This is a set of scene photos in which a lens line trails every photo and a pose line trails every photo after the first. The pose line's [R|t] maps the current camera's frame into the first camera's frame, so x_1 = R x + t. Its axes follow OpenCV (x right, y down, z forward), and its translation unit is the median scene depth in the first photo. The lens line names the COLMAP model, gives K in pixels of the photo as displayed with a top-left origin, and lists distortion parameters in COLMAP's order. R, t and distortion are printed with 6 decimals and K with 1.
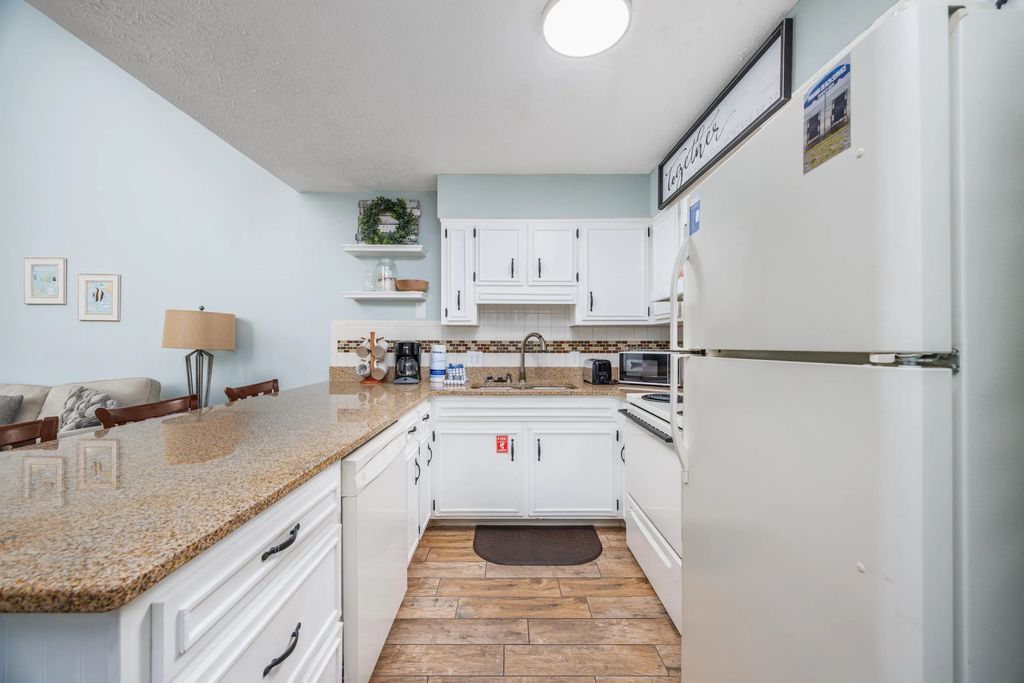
lens RADIAL K [[390.2, 0, 512.0], [0, 390.2, 341.5], [0, 0, 1]] dist [-0.003603, -0.000009]
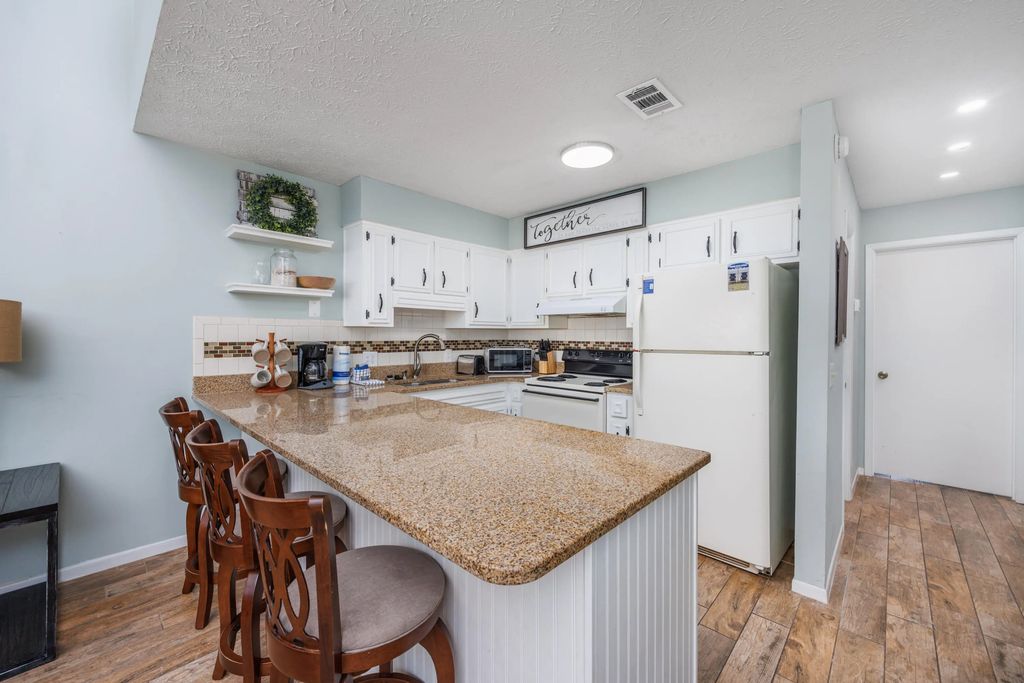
lens RADIAL K [[390.2, 0, 512.0], [0, 390.2, 341.5], [0, 0, 1]] dist [-0.003603, -0.000009]
pose [[0.701191, -0.011161, 0.712886, -0.607880], [-0.003739, 0.999806, 0.019331, -0.023998], [-0.712964, -0.016220, 0.701013, 0.020397]]
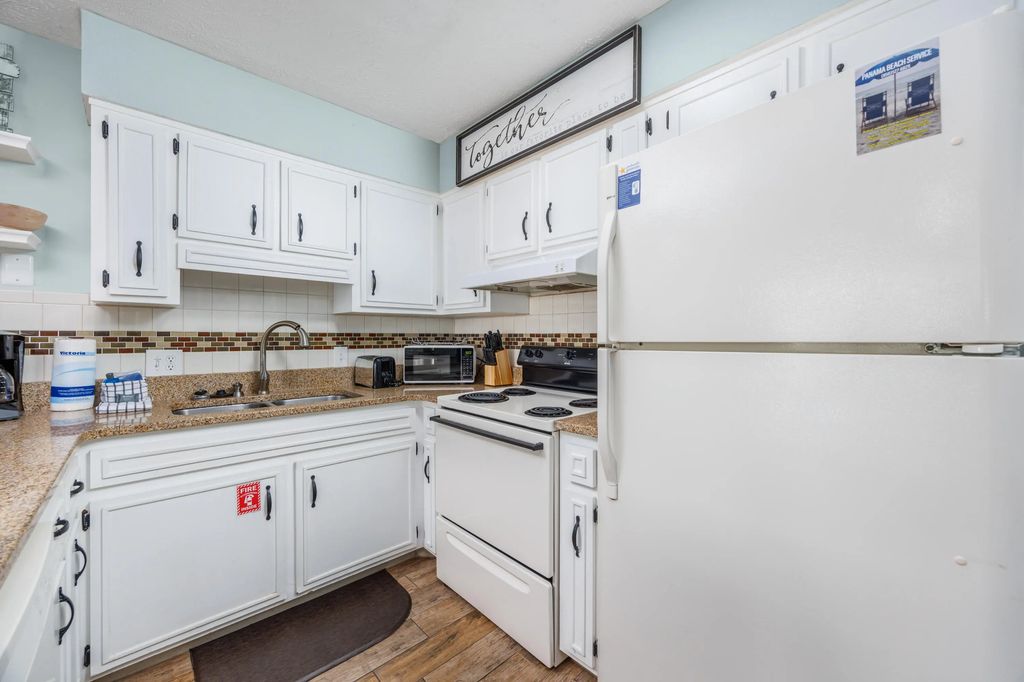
lens RADIAL K [[397.9, 0, 525.4], [0, 397.9, 336.5], [0, 0, 1]] dist [-0.000589, -0.000220]
pose [[0.727549, -0.001393, 0.686055, -0.119727], [-0.001760, 0.999991, 0.003898, 0.001864], [-0.686054, -0.004043, 0.727540, 0.204152]]
